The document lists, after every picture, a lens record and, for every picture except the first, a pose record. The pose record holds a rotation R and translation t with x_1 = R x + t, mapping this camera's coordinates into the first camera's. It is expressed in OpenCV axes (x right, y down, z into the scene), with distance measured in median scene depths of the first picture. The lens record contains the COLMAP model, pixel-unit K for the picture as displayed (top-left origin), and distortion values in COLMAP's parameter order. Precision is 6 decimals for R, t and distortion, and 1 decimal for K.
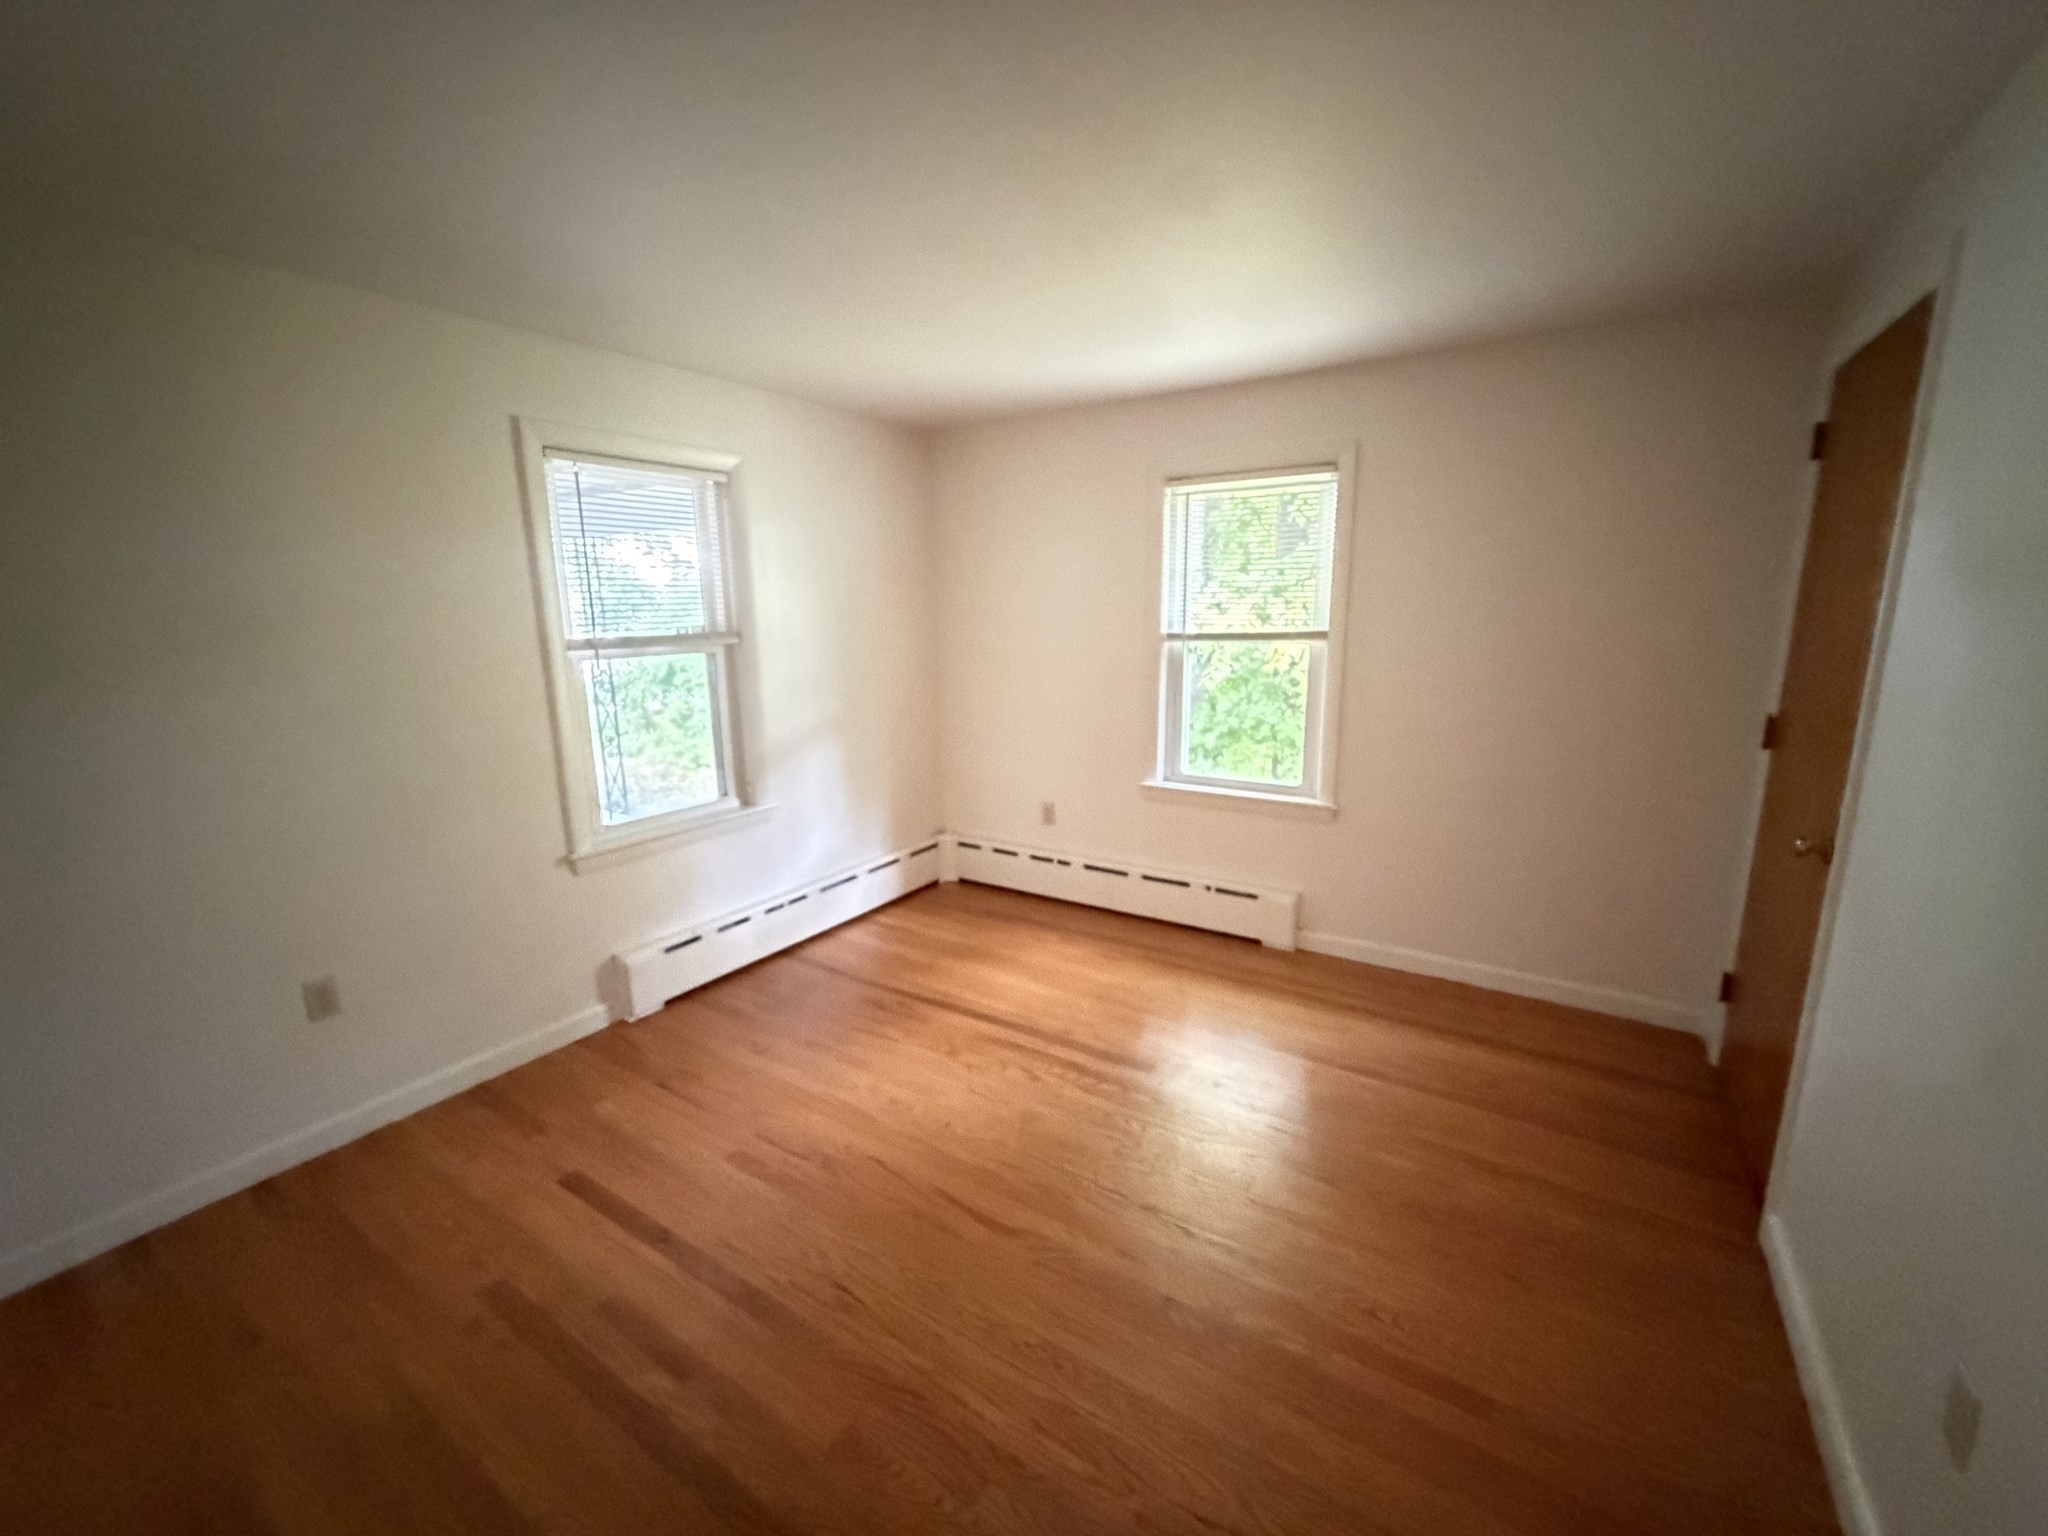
lens RADIAL K [[812.9, 0, 1024.0], [0, 812.9, 768.0], [0, 0, 1]] dist [0.002626, 0.000131]
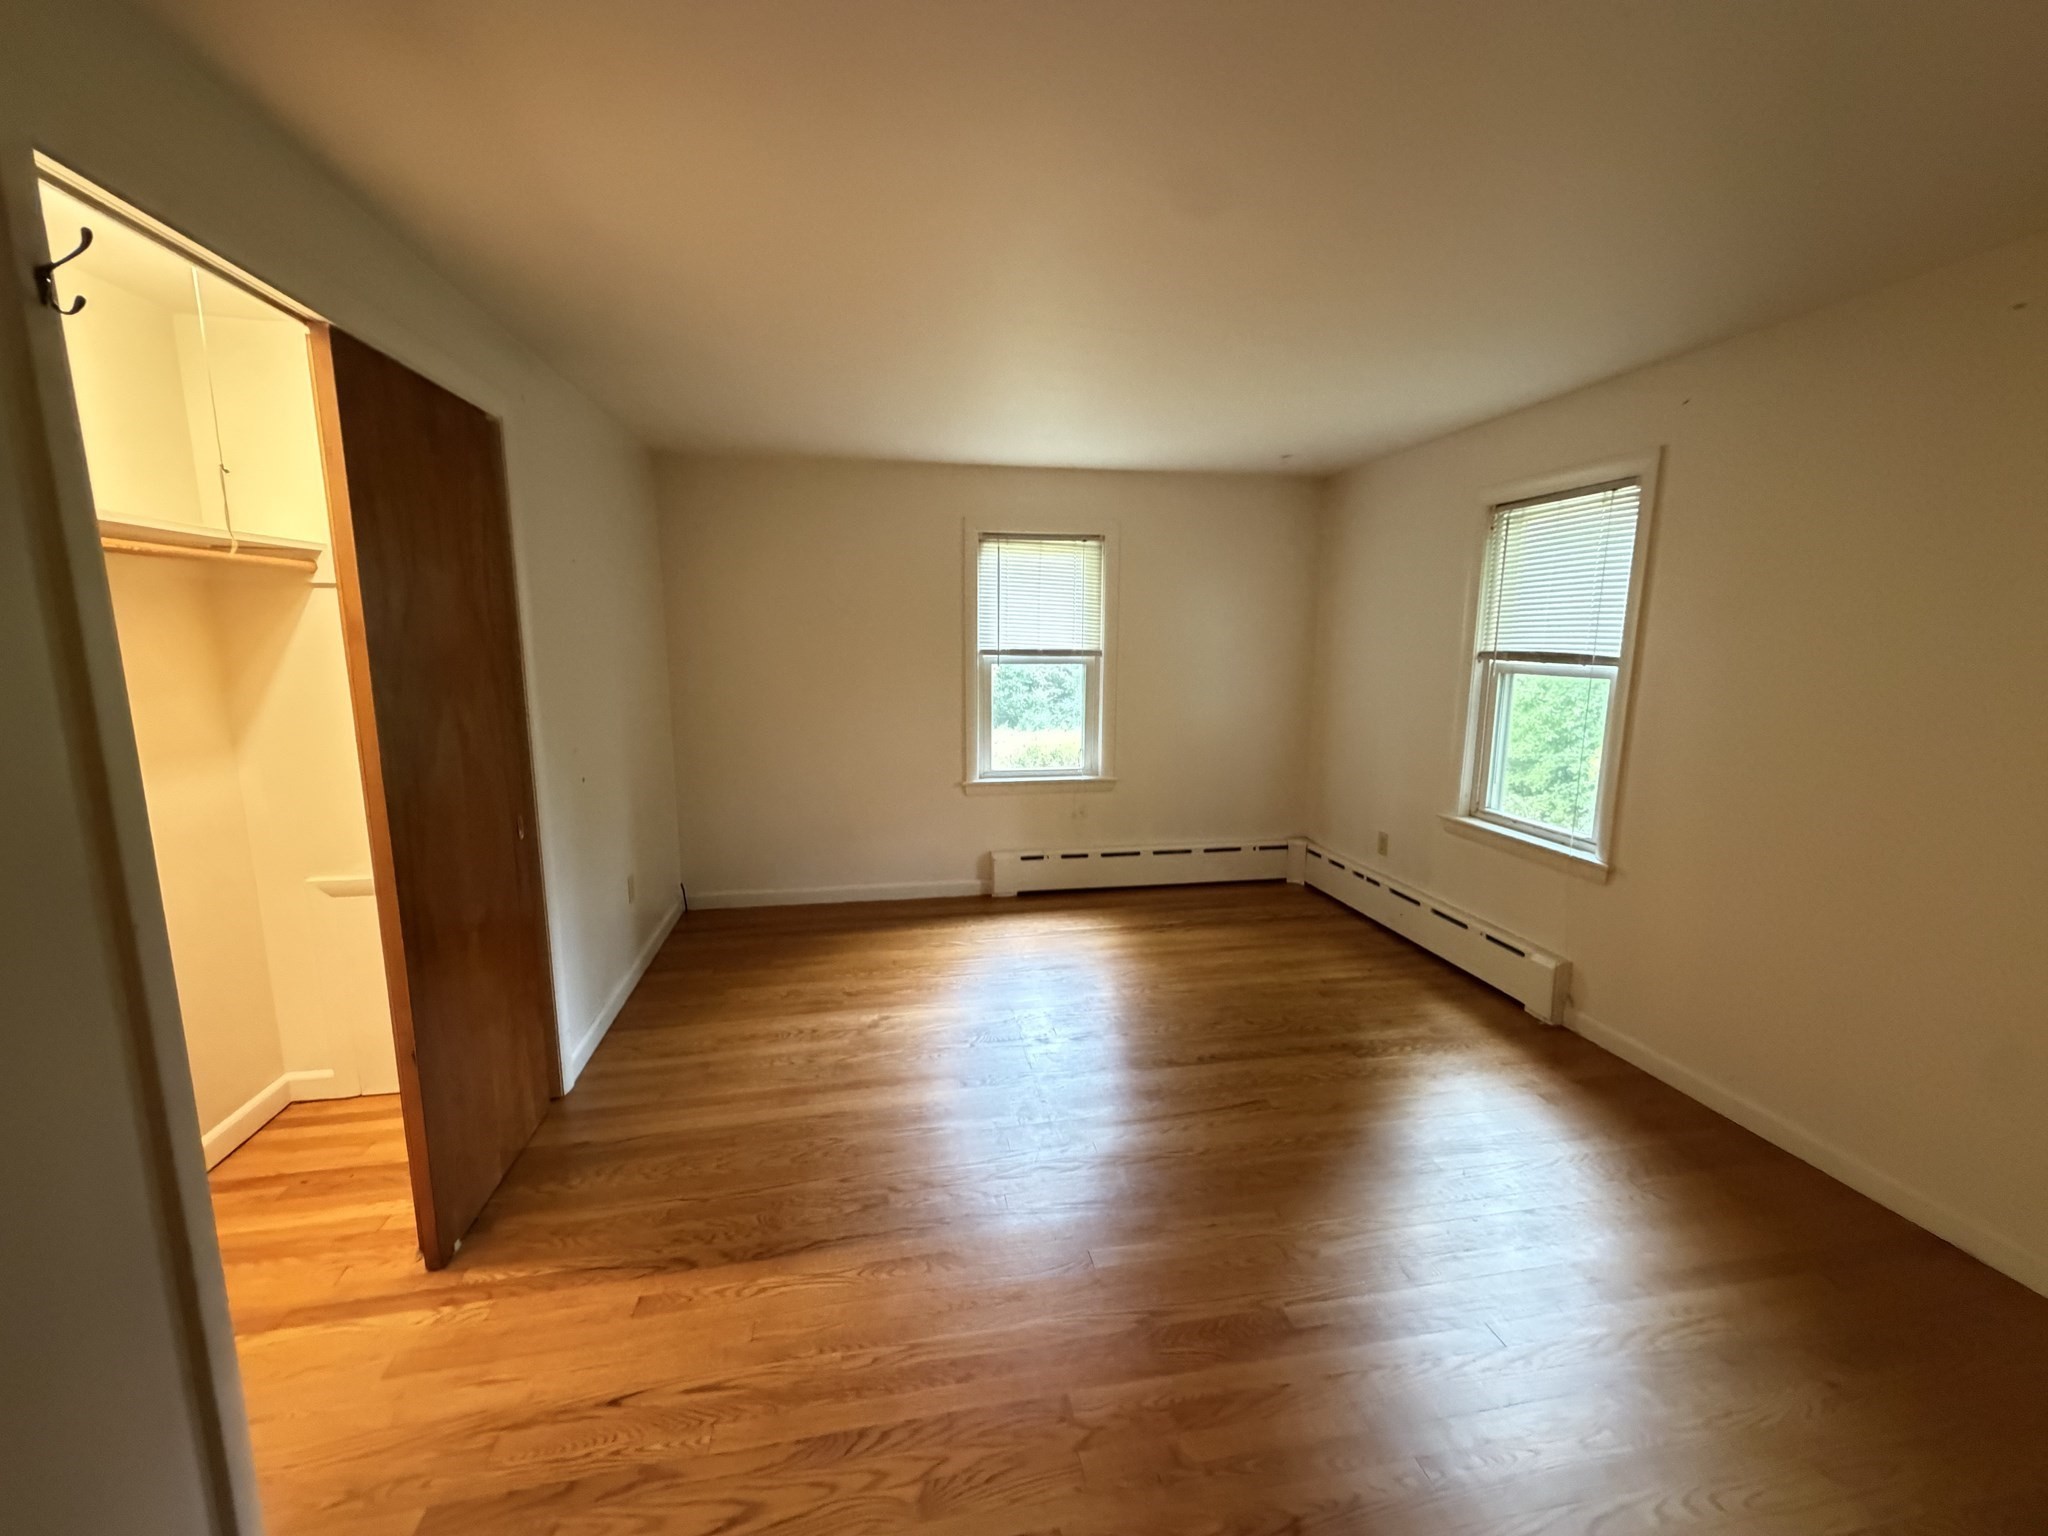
lens RADIAL K [[812.9, 0, 1024.0], [0, 812.9, 768.0], [0, 0, 1]] dist [0.002626, 0.000131]
pose [[0.685620, 0.126603, -0.716866, 0.498084], [-0.151151, 0.988057, 0.029935, 0.010214], [0.712095, 0.087831, 0.696568, -0.043692]]
